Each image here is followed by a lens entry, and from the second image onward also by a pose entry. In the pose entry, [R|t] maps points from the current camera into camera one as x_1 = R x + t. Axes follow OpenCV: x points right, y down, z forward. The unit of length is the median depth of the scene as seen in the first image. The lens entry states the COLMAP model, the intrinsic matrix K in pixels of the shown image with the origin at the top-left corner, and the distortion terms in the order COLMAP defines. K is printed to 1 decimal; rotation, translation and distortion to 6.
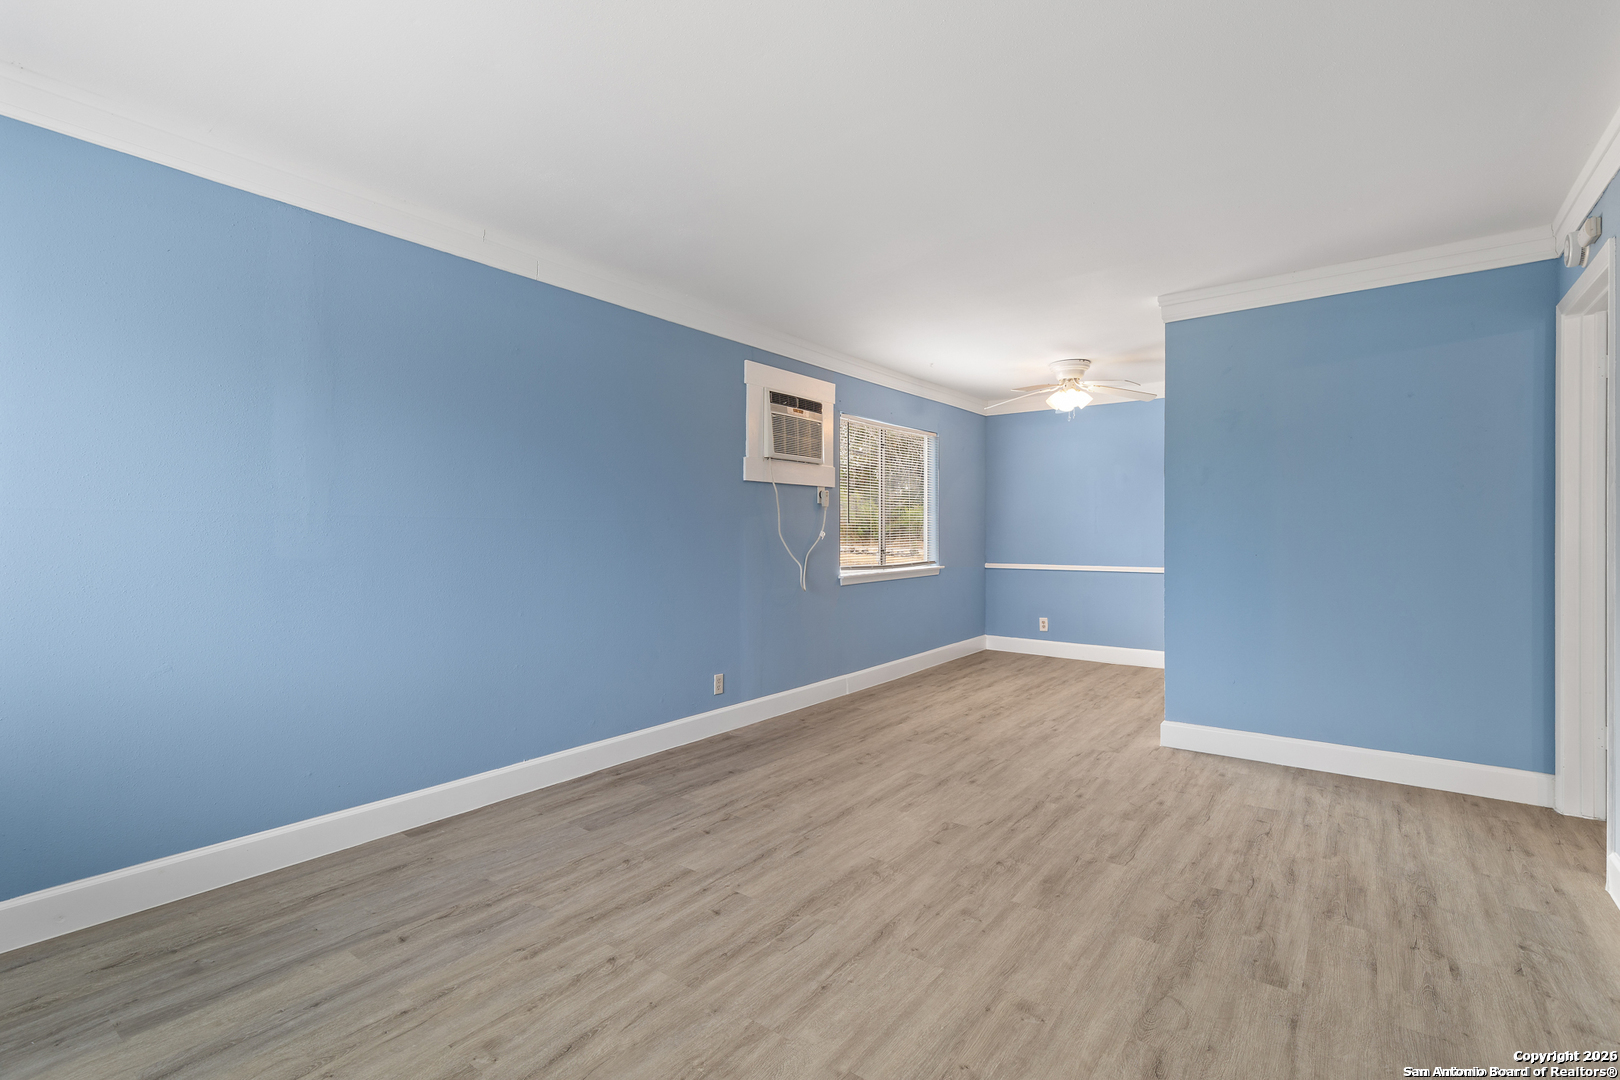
lens RADIAL K [[734.9, 0, 817.7], [0, 734.9, 526.8], [0, 0, 1]] dist [0.002221, -0.000214]
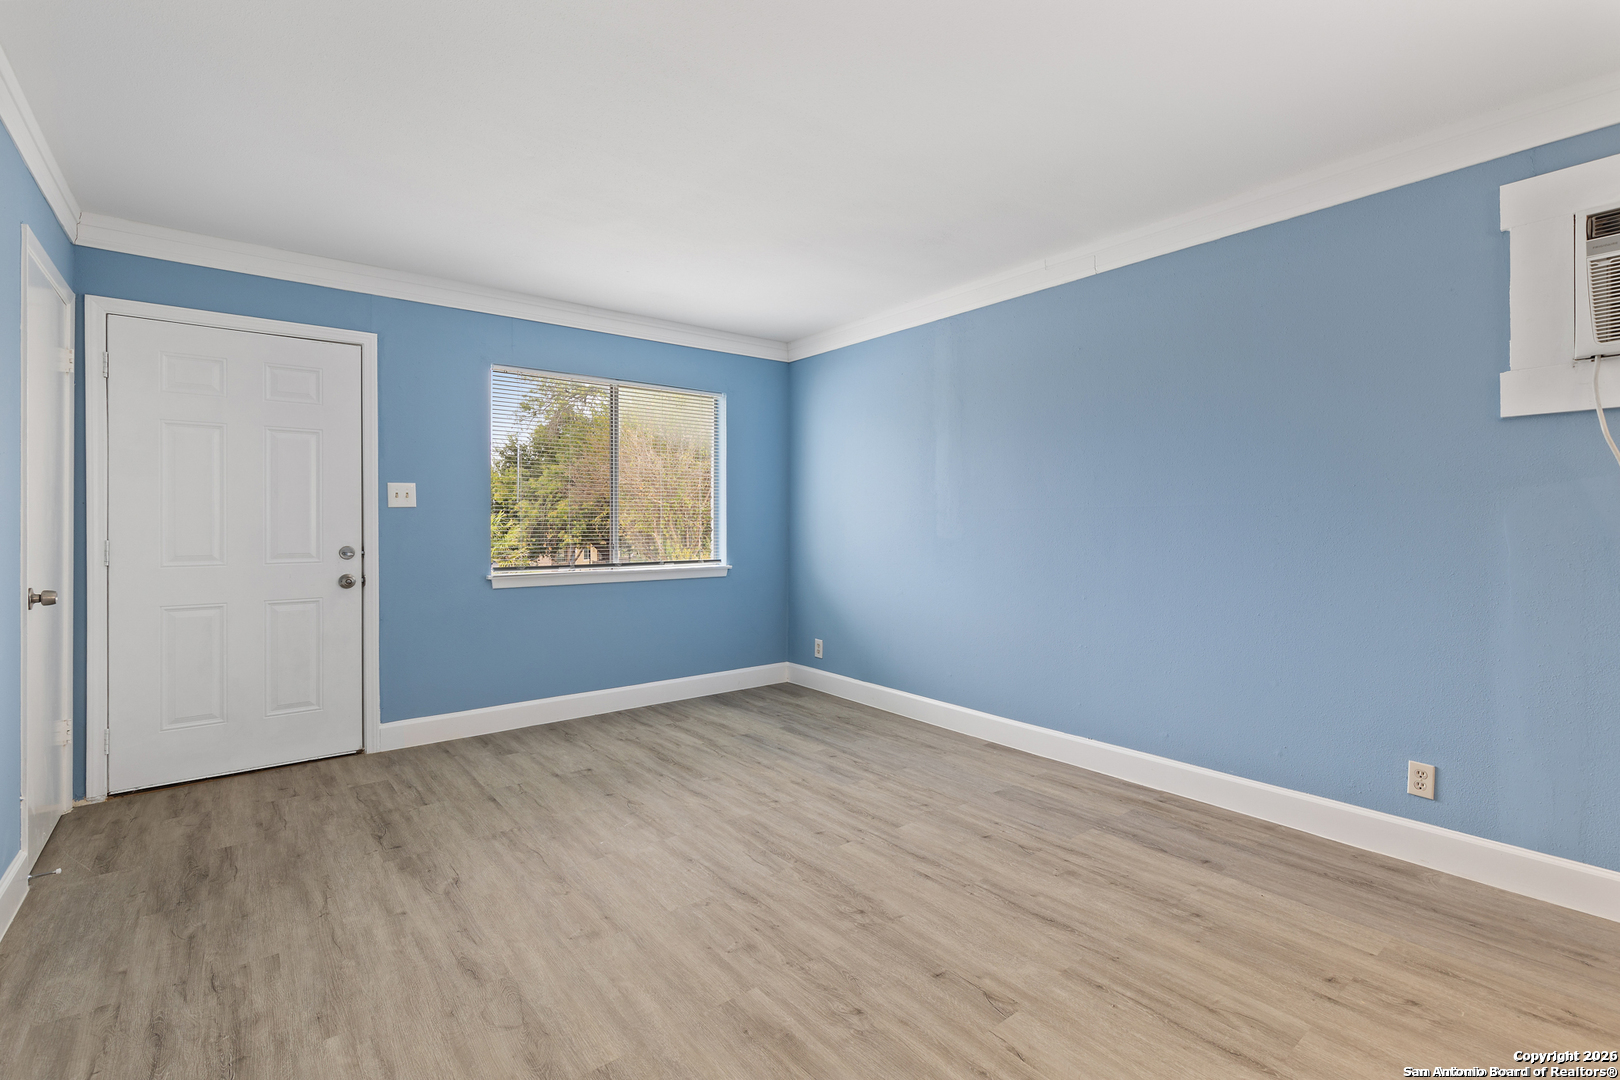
lens RADIAL K [[734.9, 0, 817.7], [0, 734.9, 526.8], [0, 0, 1]] dist [0.002221, -0.000214]
pose [[-0.248291, 0.008397, -0.968649, 0.928286], [0.010769, 0.999925, 0.005908, 0.008282], [0.968626, -0.008965, -0.248362, 1.163663]]
